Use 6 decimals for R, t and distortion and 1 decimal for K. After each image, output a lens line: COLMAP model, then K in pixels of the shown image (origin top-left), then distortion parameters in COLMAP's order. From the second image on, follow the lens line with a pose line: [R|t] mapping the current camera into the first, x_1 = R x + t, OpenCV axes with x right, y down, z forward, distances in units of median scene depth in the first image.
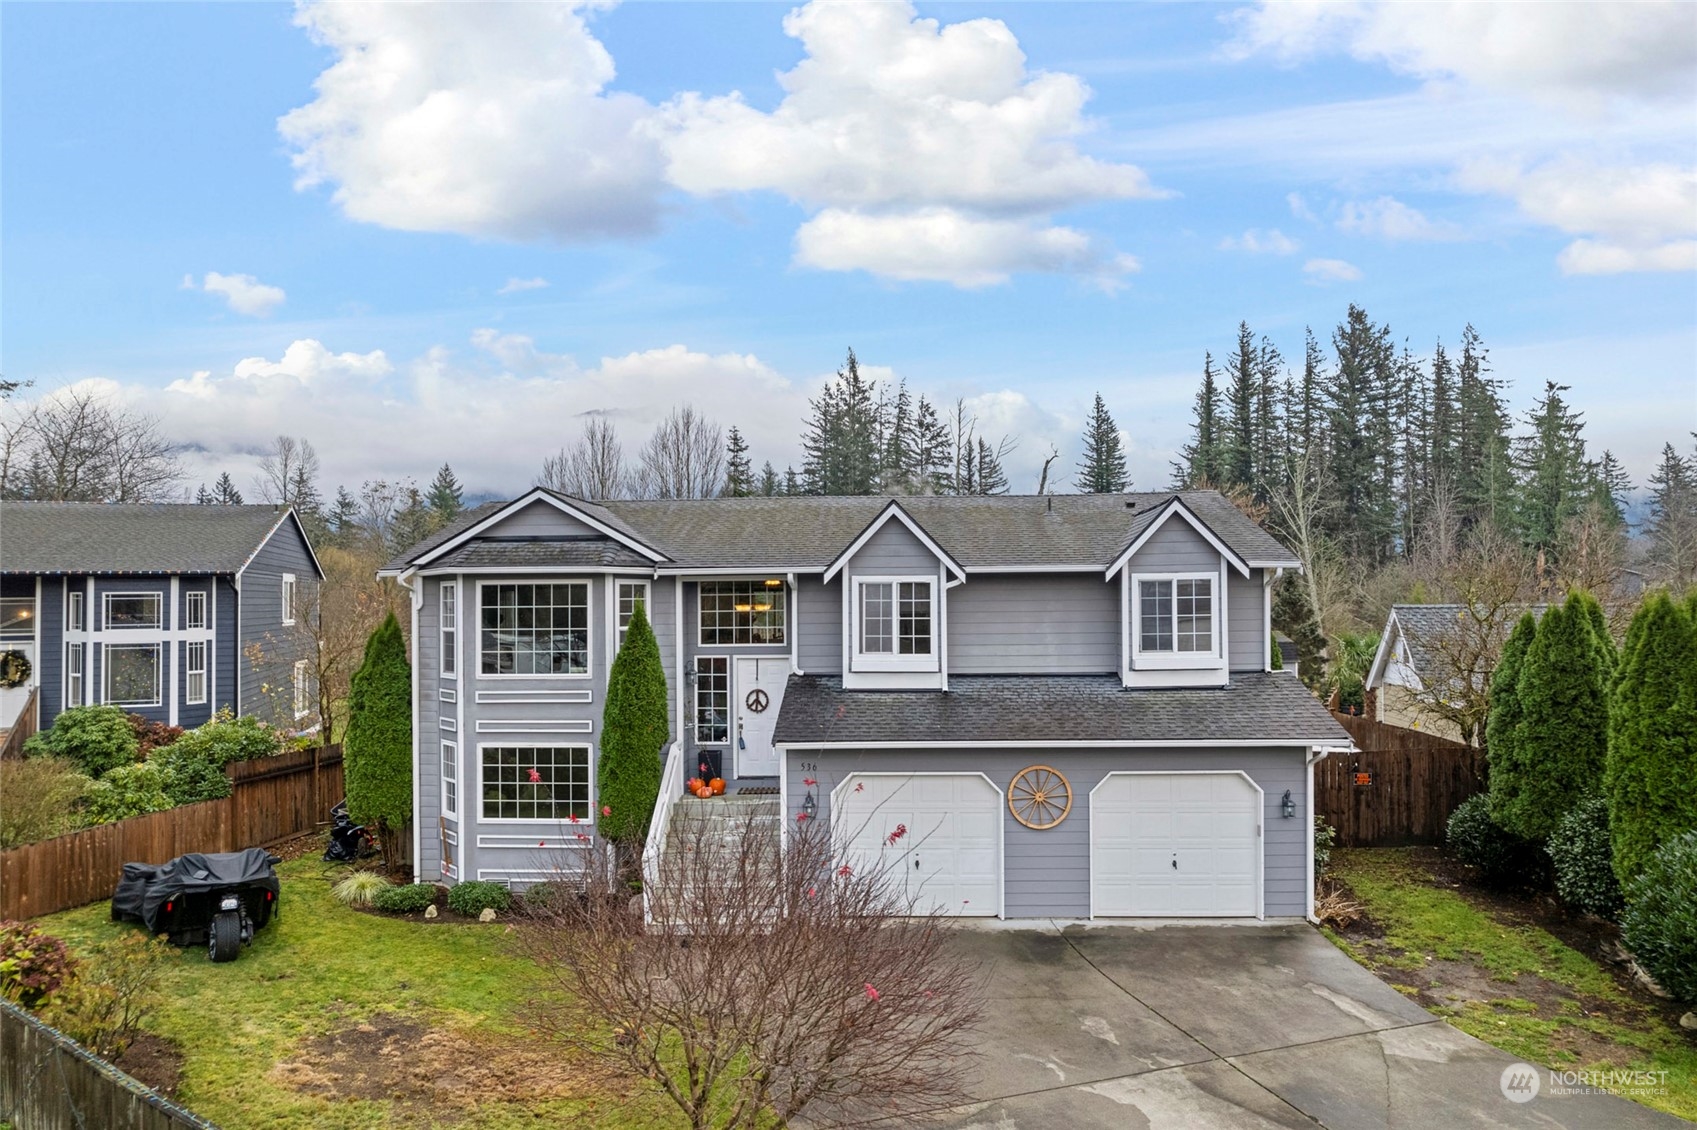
lens RADIAL K [[1086.6, 0, 852.7], [0, 1086.6, 571.8], [0, 0, 1]] dist [-0.081844, 0.073638]
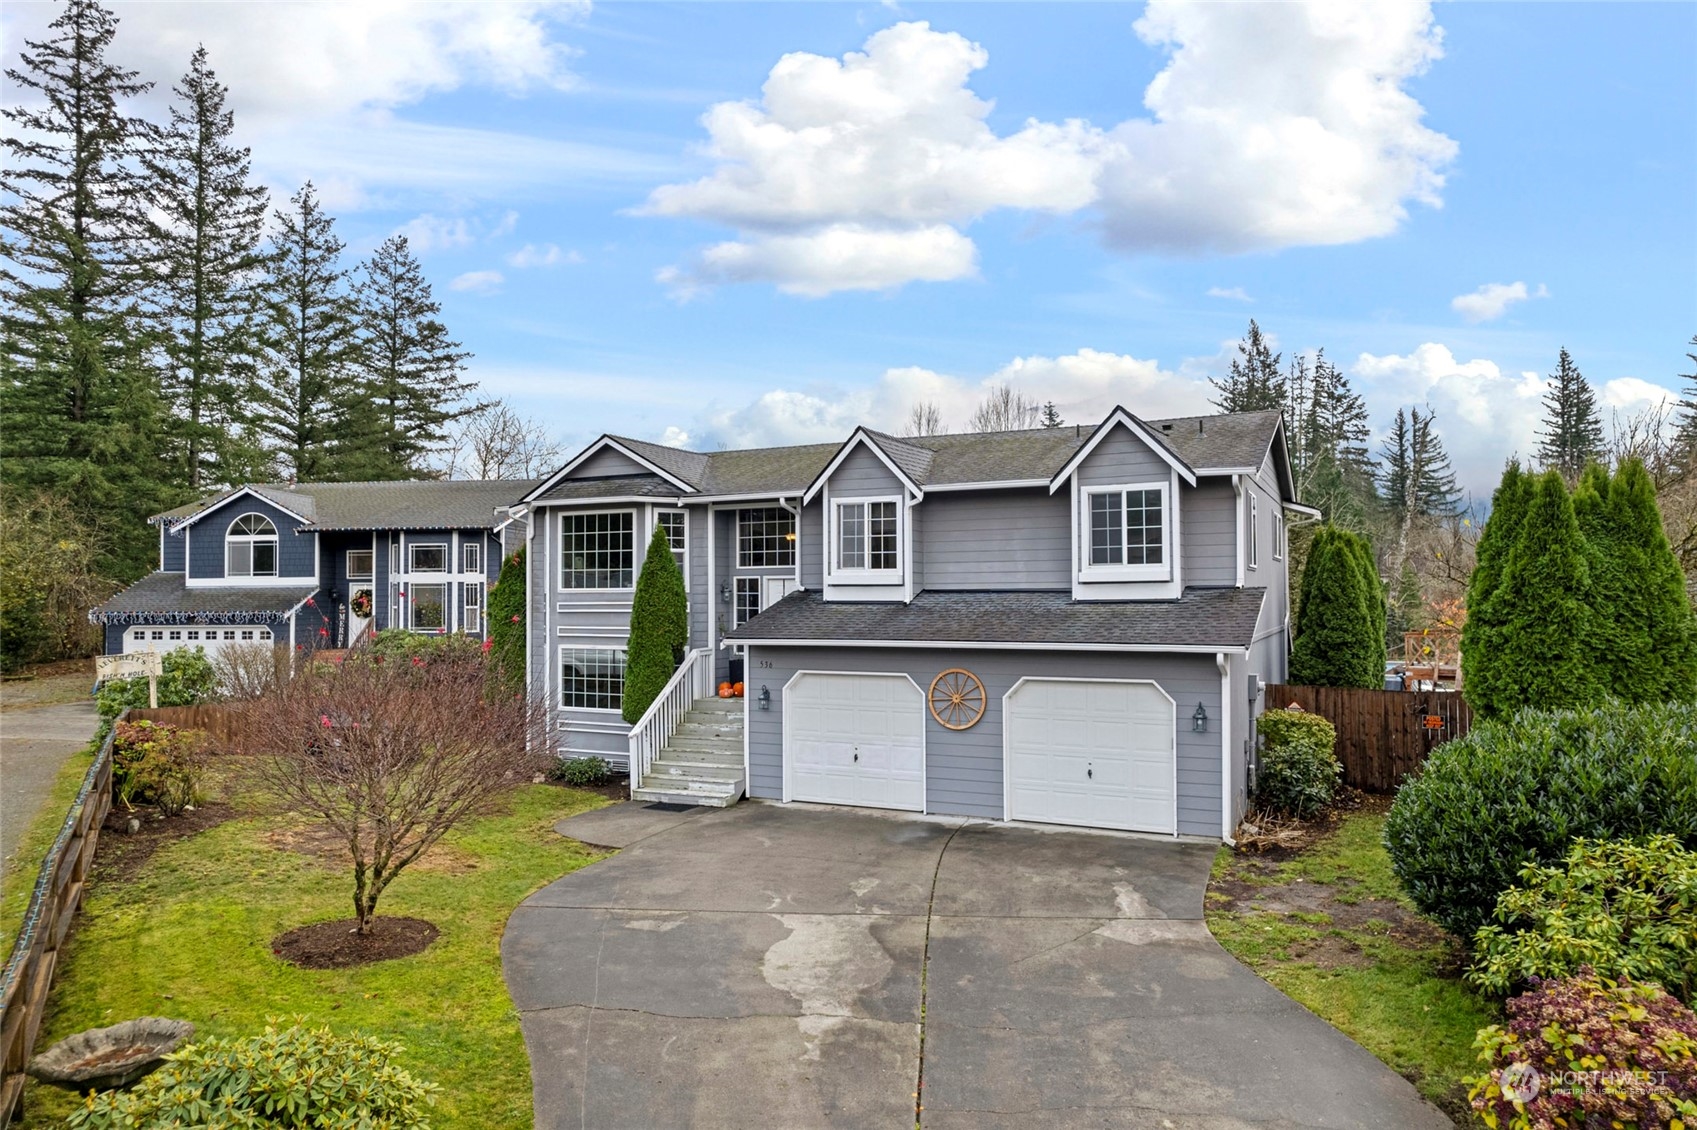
lens RADIAL K [[1086.6, 0, 852.7], [0, 1086.6, 571.8], [0, 0, 1]] dist [-0.081844, 0.073638]
pose [[0.920516, -0.003645, -0.390687, 0.449451], [0.005754, 0.999975, 0.004227, 0.074074], [0.390662, -0.006139, 0.920514, -0.001328]]
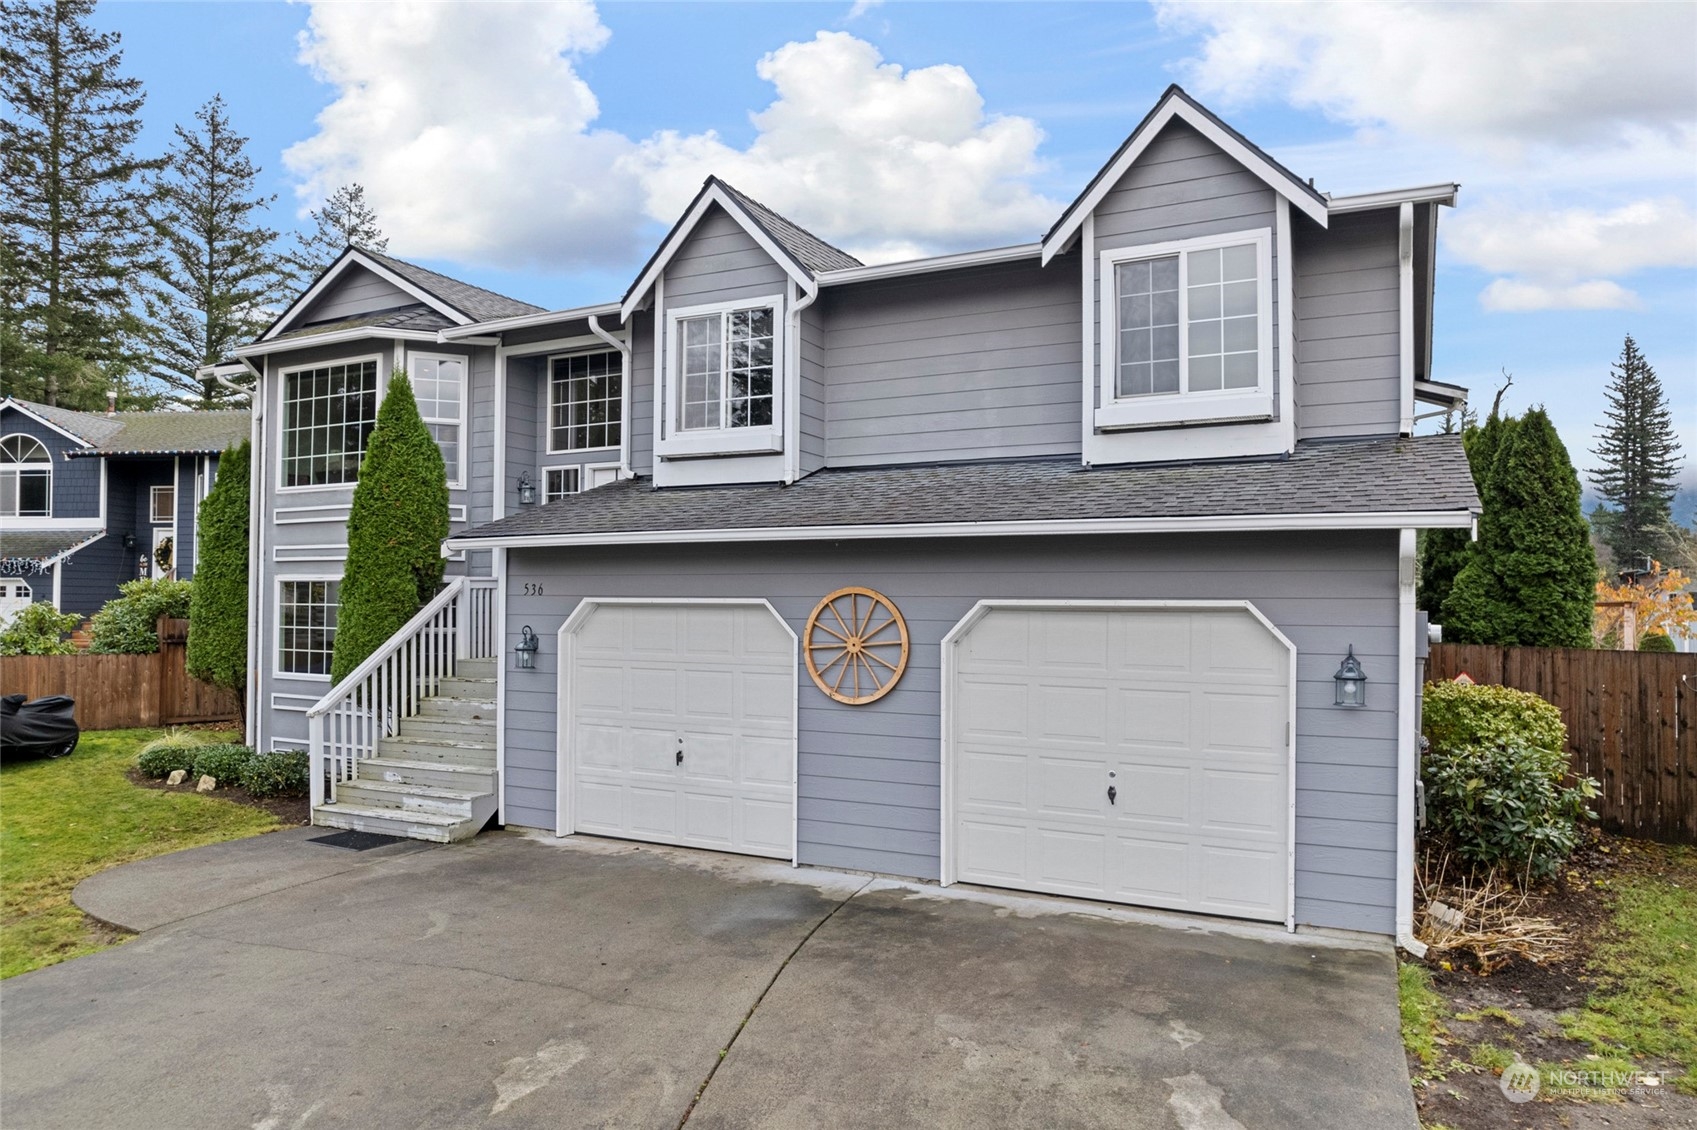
lens RADIAL K [[1106.8, 0, 854.4], [0, 1106.8, 584.4], [0, 0, 1]] dist [-0.092804, 0.094032]
pose [[0.914450, 0.008623, -0.404607, 0.362947], [-0.004390, 0.999926, 0.011388, 0.157493], [0.404675, -0.008637, 0.914420, 0.455680]]
